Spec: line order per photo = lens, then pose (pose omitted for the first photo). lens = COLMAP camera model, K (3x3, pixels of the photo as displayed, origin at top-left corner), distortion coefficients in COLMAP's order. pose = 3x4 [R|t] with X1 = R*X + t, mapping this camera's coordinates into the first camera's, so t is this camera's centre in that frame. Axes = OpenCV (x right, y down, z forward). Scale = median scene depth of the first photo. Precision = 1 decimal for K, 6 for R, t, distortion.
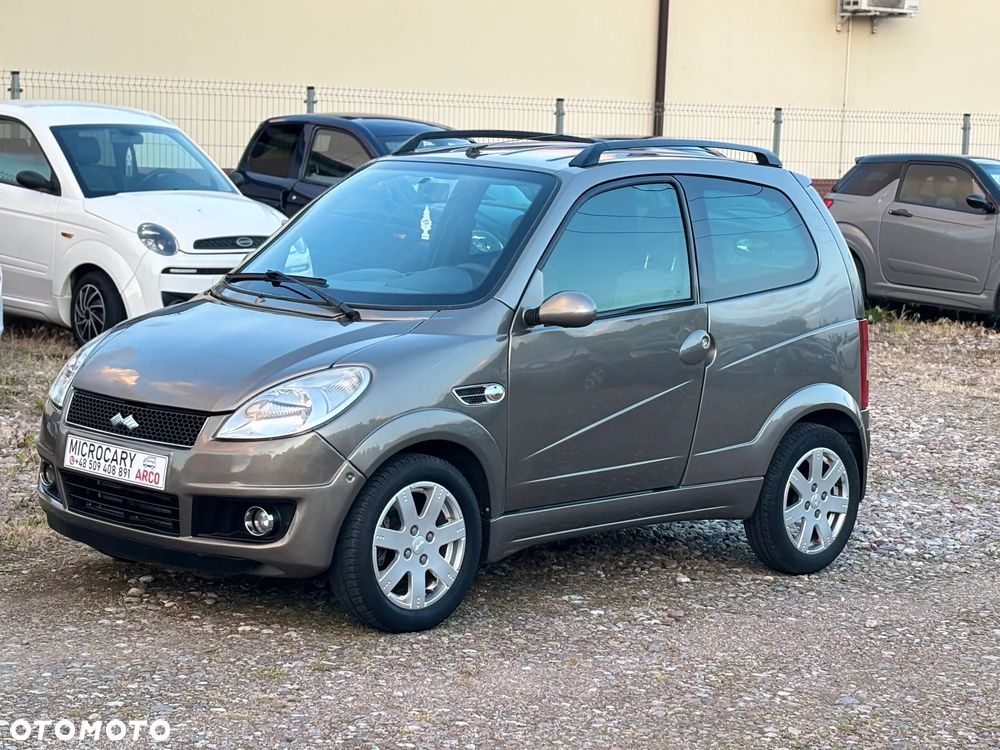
lens RADIAL K [[2225.5, 0, 500.0], [0, 2225.5, 375.0], [0, 0, 1]] dist [0.350537, -2.240057]
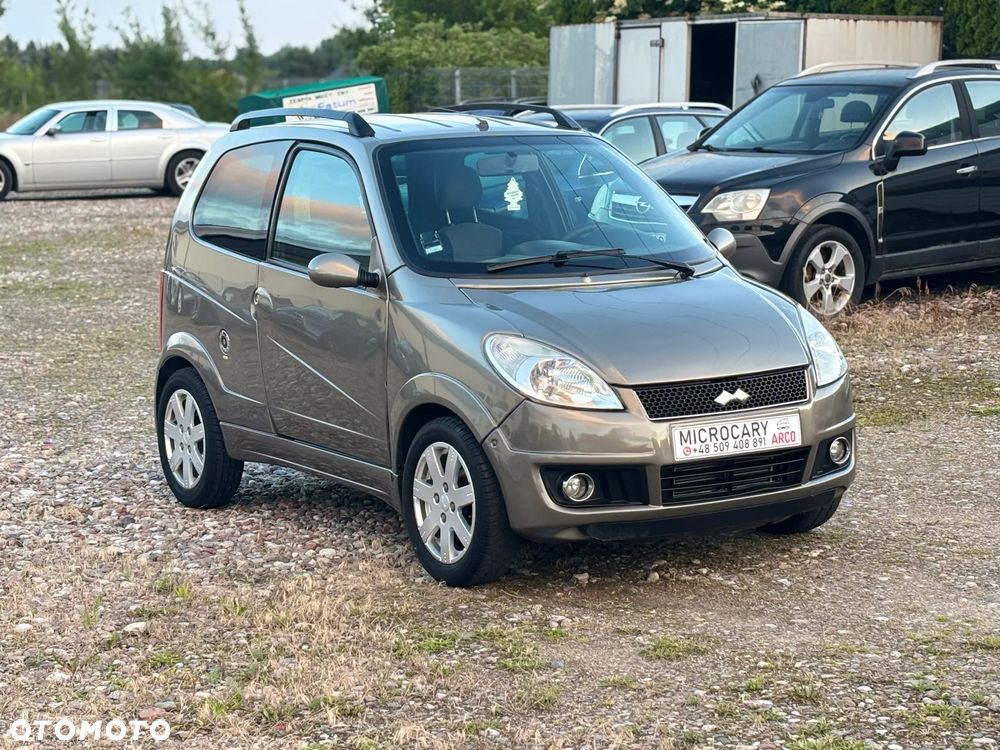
lens RADIAL K [[2225.5, 0, 500.0], [0, 2225.5, 375.0], [0, 0, 1]] dist [0.350537, -2.240057]
pose [[0.221190, -0.170255, 0.960254, -1.164101], [0.144215, 0.979528, 0.140453, -0.147439], [-0.964509, 0.107416, 0.241215, 0.847504]]
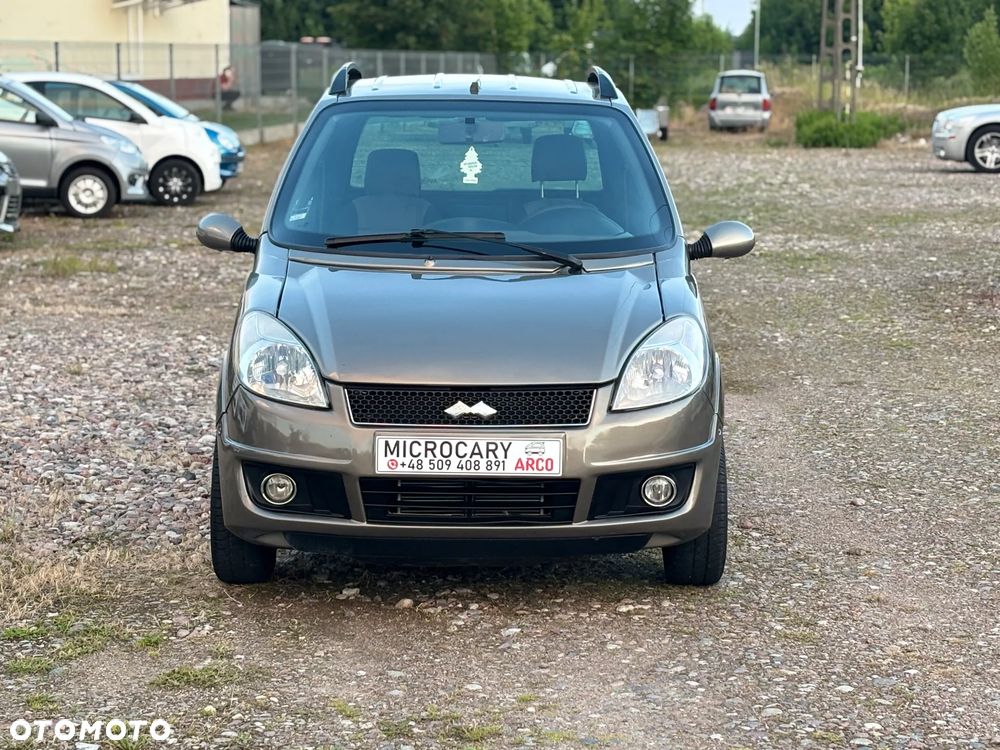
lens RADIAL K [[2225.5, 0, 500.0], [0, 2225.5, 375.0], [0, 0, 1]] dist [0.350537, -2.240057]
pose [[0.704224, -0.130301, 0.697919, -0.766443], [0.098933, 0.991434, 0.085274, -0.066457], [-0.703051, 0.008995, 0.711082, 0.361835]]
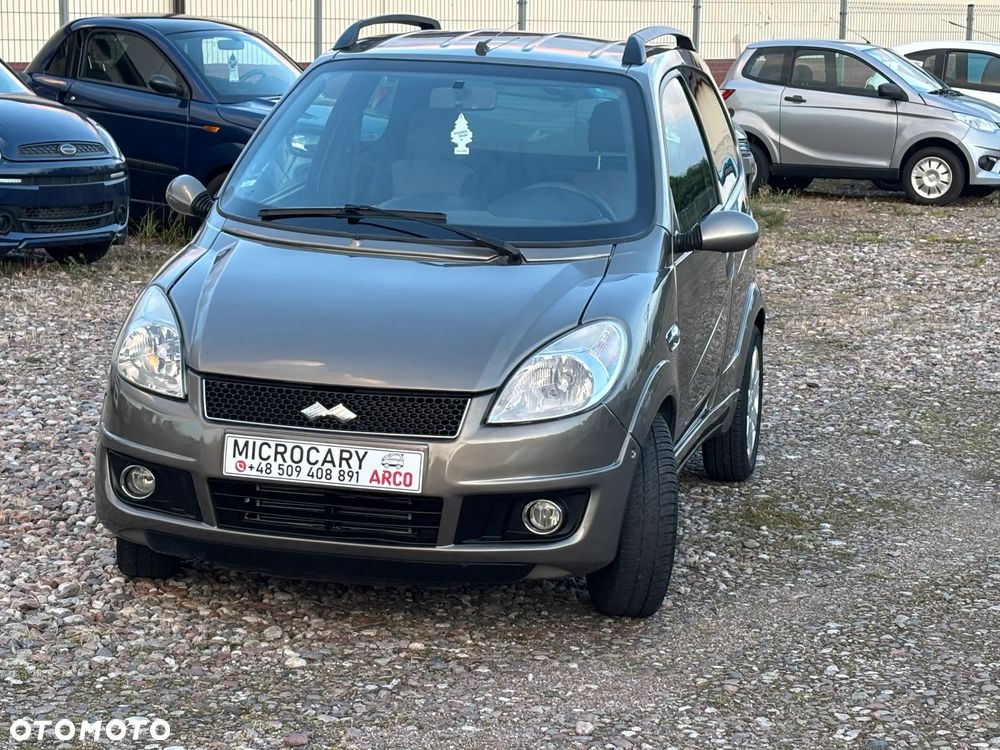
lens RADIAL K [[2225.5, 0, 500.0], [0, 2225.5, 375.0], [0, 0, 1]] dist [0.350537, -2.240057]
pose [[0.854160, -0.099585, 0.510386, -0.516116], [0.056828, 0.993489, 0.098742, -0.067120], [-0.516896, -0.055337, 0.854258, 0.286449]]
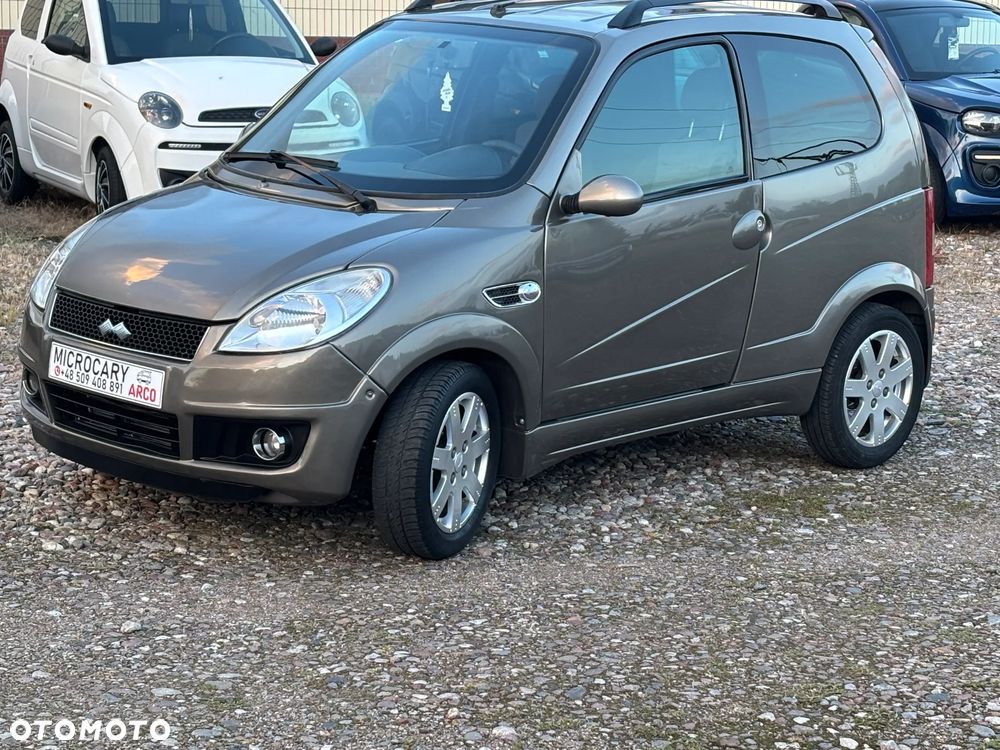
lens RADIAL K [[2225.5, 0, 500.0], [0, 2225.5, 375.0], [0, 0, 1]] dist [0.350537, -2.240057]
pose [[0.999941, -0.010733, 0.001375, -0.015869], [0.010577, 0.996312, 0.085146, -0.035056], [-0.002284, -0.085126, 0.996368, 0.110427]]
